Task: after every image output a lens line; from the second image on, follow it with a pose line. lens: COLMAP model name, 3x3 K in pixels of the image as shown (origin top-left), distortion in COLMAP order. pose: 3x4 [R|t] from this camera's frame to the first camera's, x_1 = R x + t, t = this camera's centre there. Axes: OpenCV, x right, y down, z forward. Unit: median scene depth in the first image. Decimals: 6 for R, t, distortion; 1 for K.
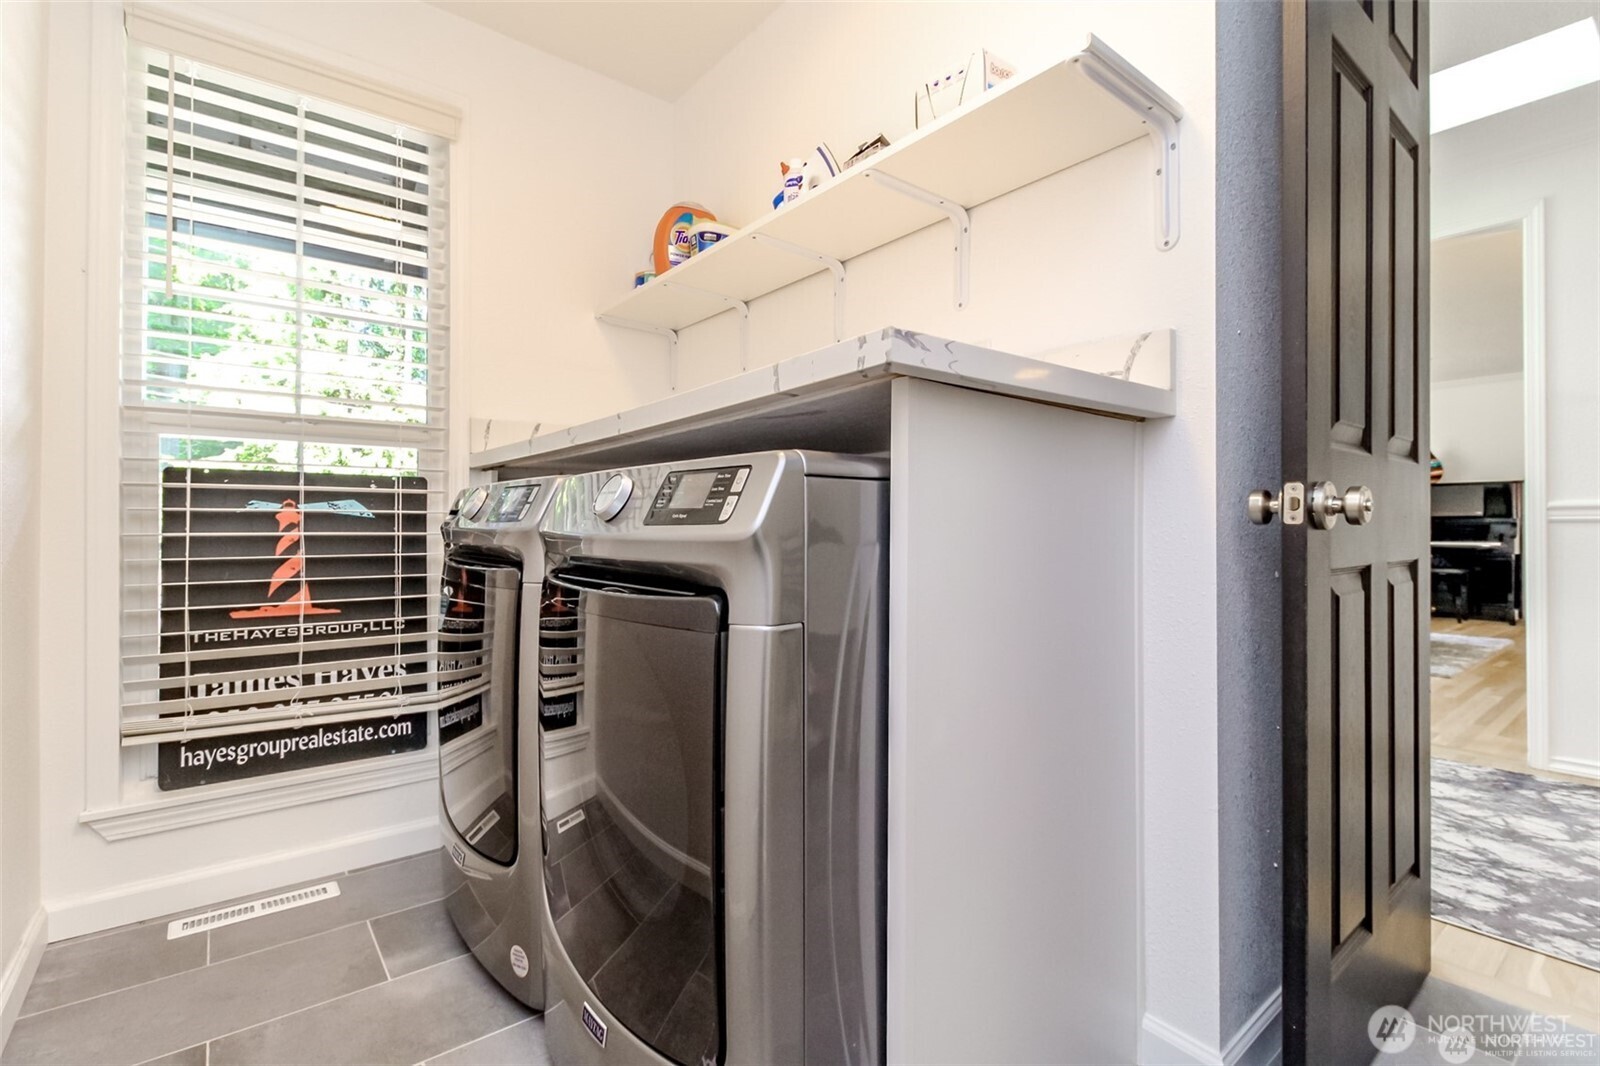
lens RADIAL K [[738.2, 0, 806.1], [0, 738.2, 514.4], [0, 0, 1]] dist [0.003346, -0.006569]
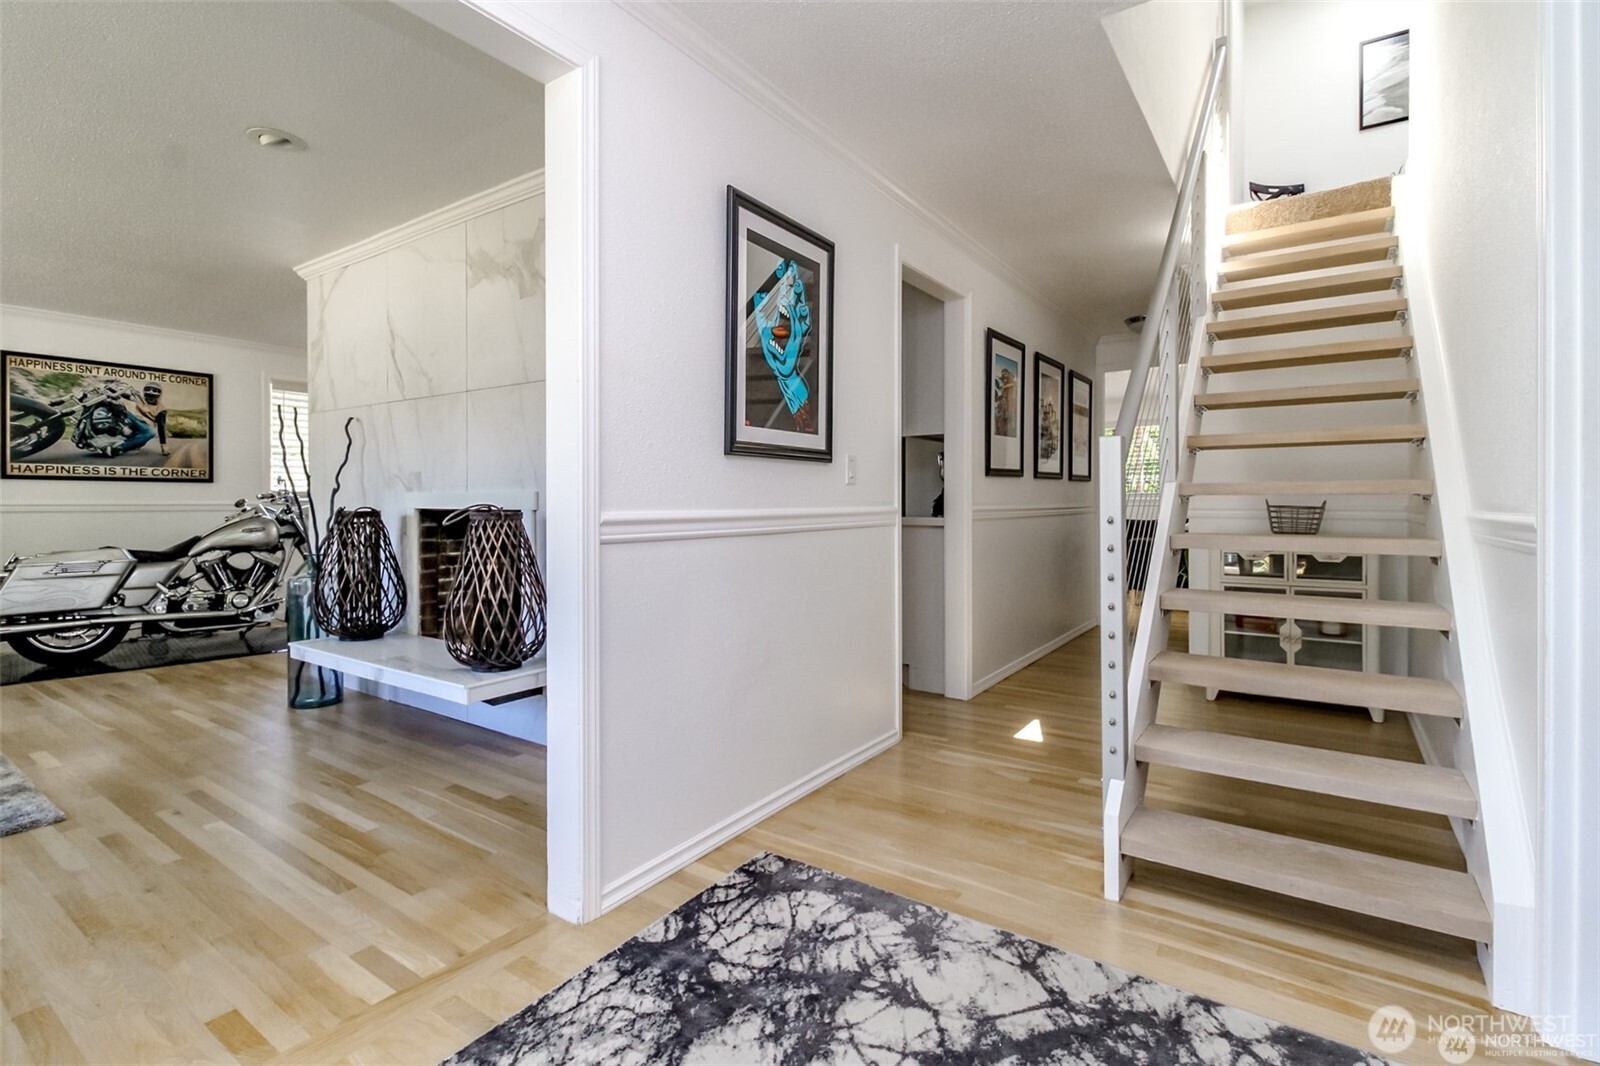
lens RADIAL K [[738.2, 0, 806.1], [0, 738.2, 514.4], [0, 0, 1]] dist [0.003346, -0.006569]
pose [[-0.283297, -0.016606, 0.958888, 0.374320], [-0.012103, 0.999832, 0.013739, -0.031590], [-0.958956, -0.007713, -0.283451, 1.190695]]
